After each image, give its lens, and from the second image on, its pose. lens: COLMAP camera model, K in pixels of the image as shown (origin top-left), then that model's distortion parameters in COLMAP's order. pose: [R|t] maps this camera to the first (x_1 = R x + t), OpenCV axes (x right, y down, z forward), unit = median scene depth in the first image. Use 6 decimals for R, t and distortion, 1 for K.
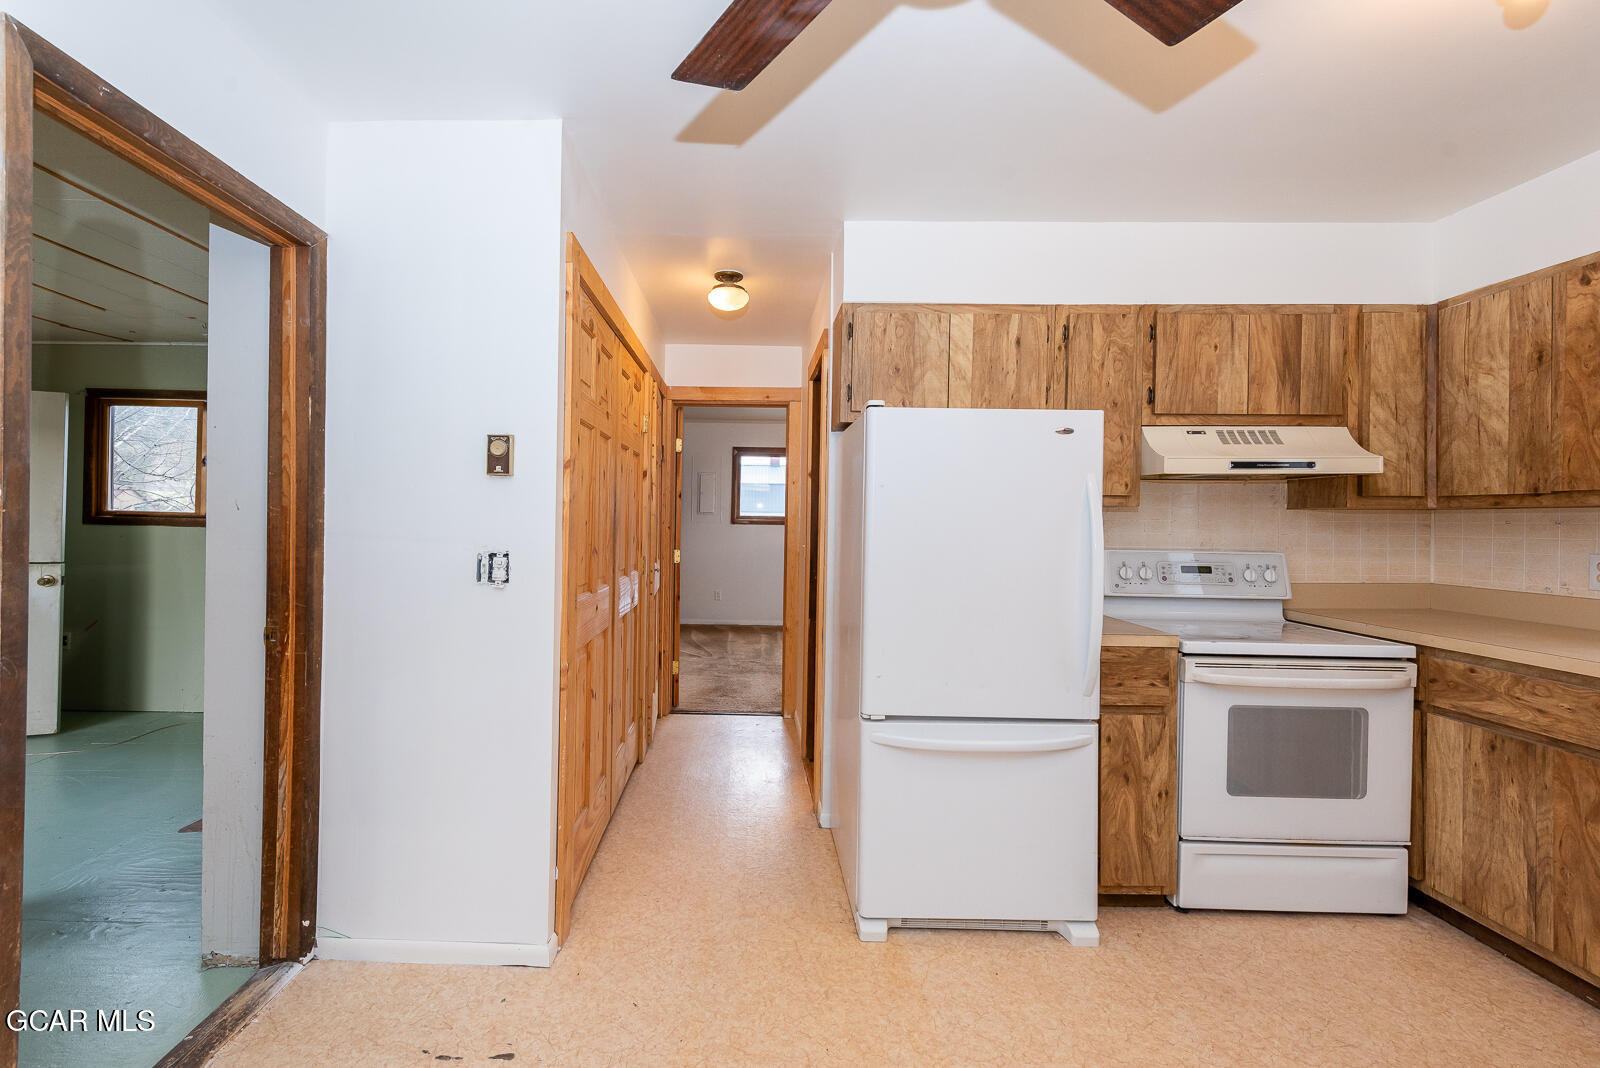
lens RADIAL K [[705.6, 0, 736.3], [0, 705.6, 514.8], [0, 0, 1]] dist [0.002544, 0.000691]
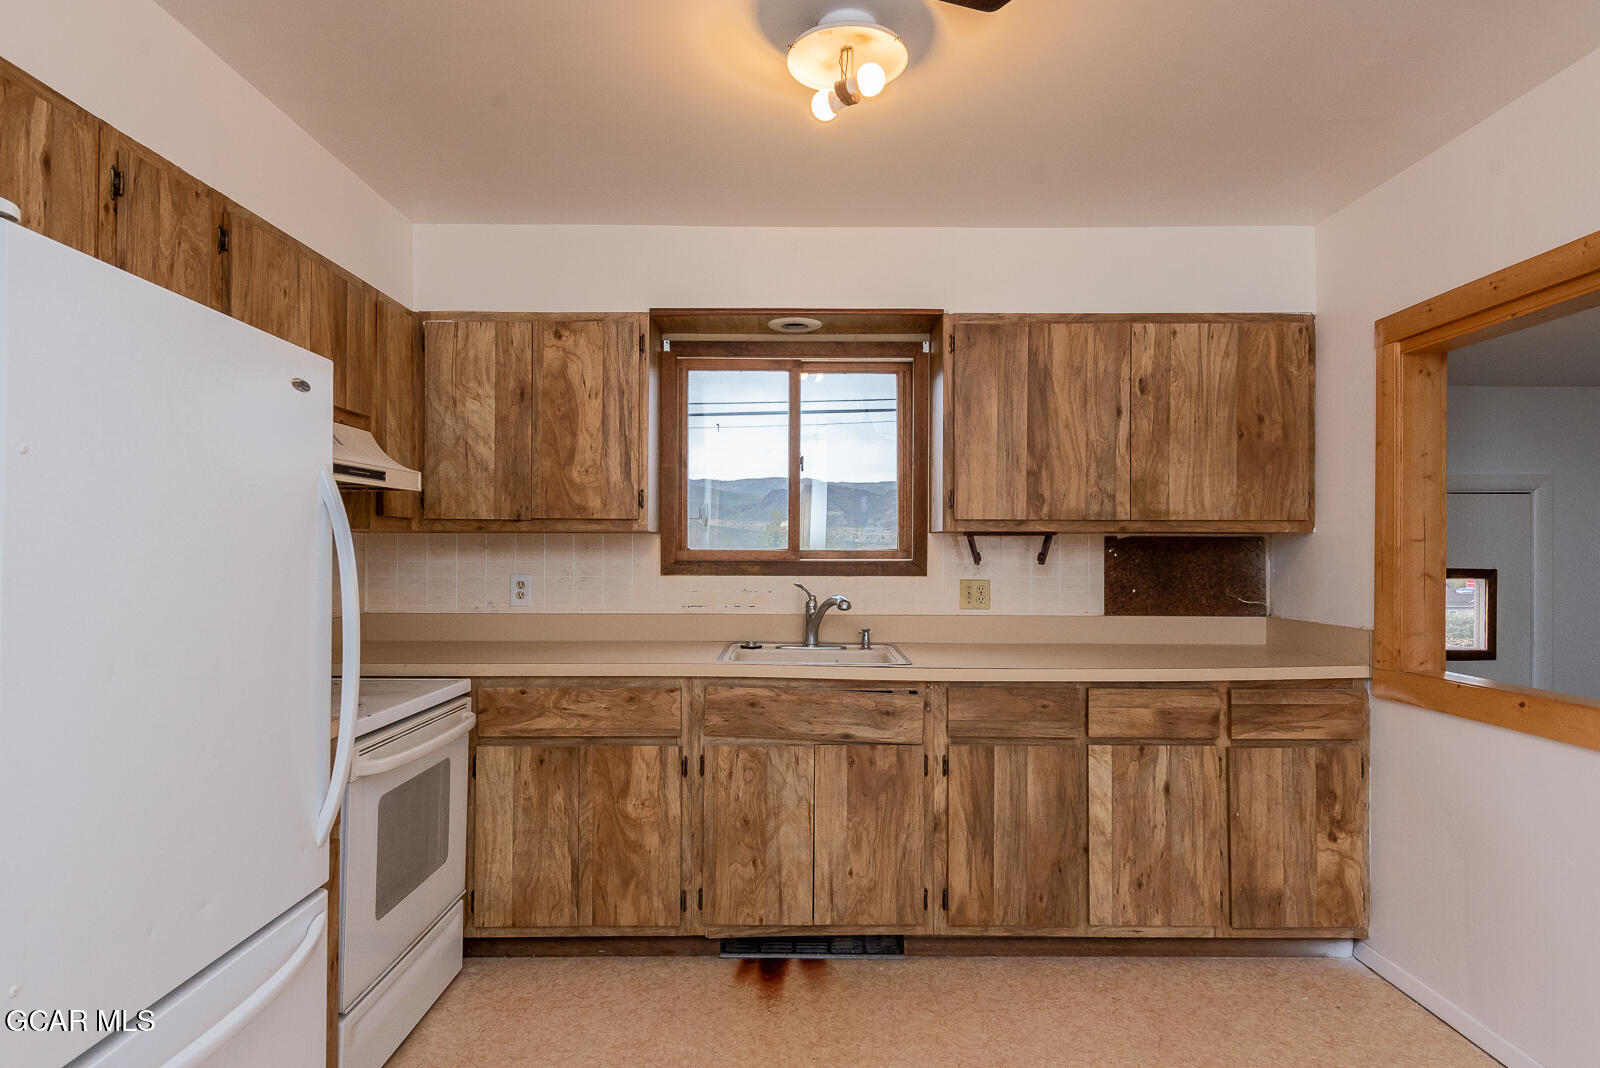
lens RADIAL K [[896.3, 0, 800.6], [0, 896.3, 549.5], [0, 0, 1]] dist [0.018162, -0.005337]
pose [[-0.019485, -0.006161, 0.999791, -0.242251], [-0.008428, 0.999946, 0.005998, 0.003631], [-0.999775, -0.008309, -0.019536, 0.590378]]
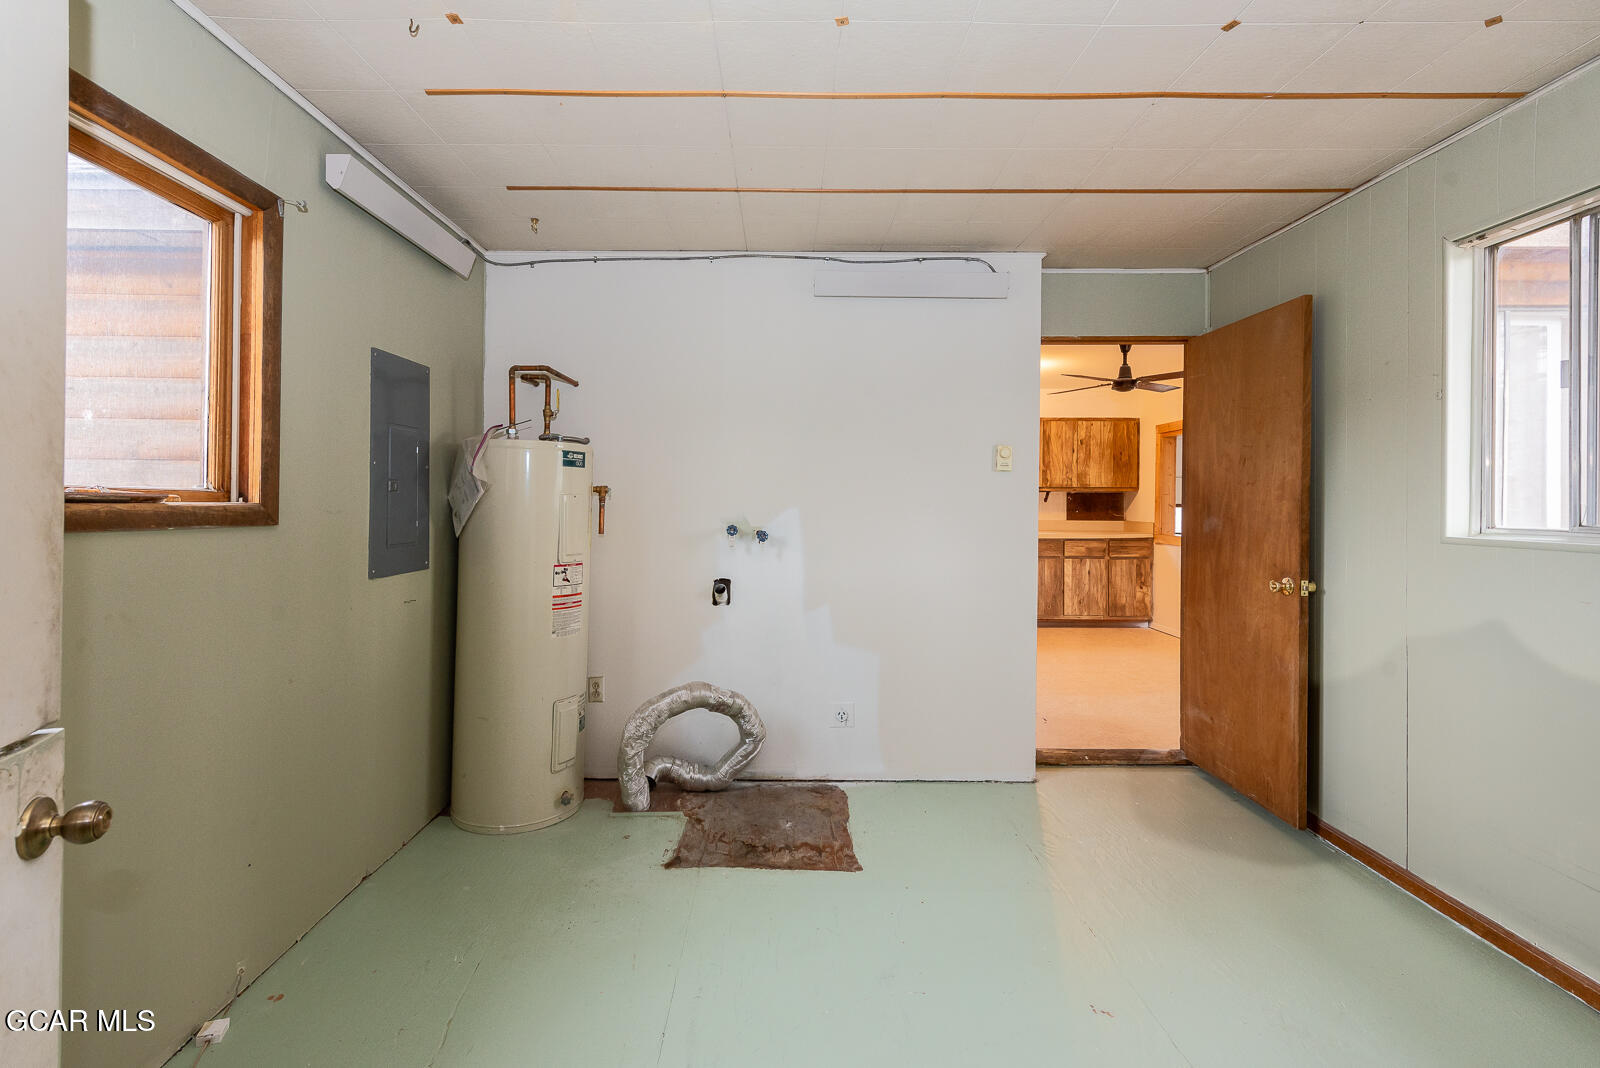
lens RADIAL K [[705.6, 0, 773.7], [0, 705.6, 506.2], [0, 0, 1]] dist [0.002544, 0.000691]
pose [[-0.001464, -0.020686, 0.999785, -2.146333], [-0.009232, 0.999744, 0.020671, -0.004575], [-0.999956, -0.009199, -0.001655, 1.470304]]
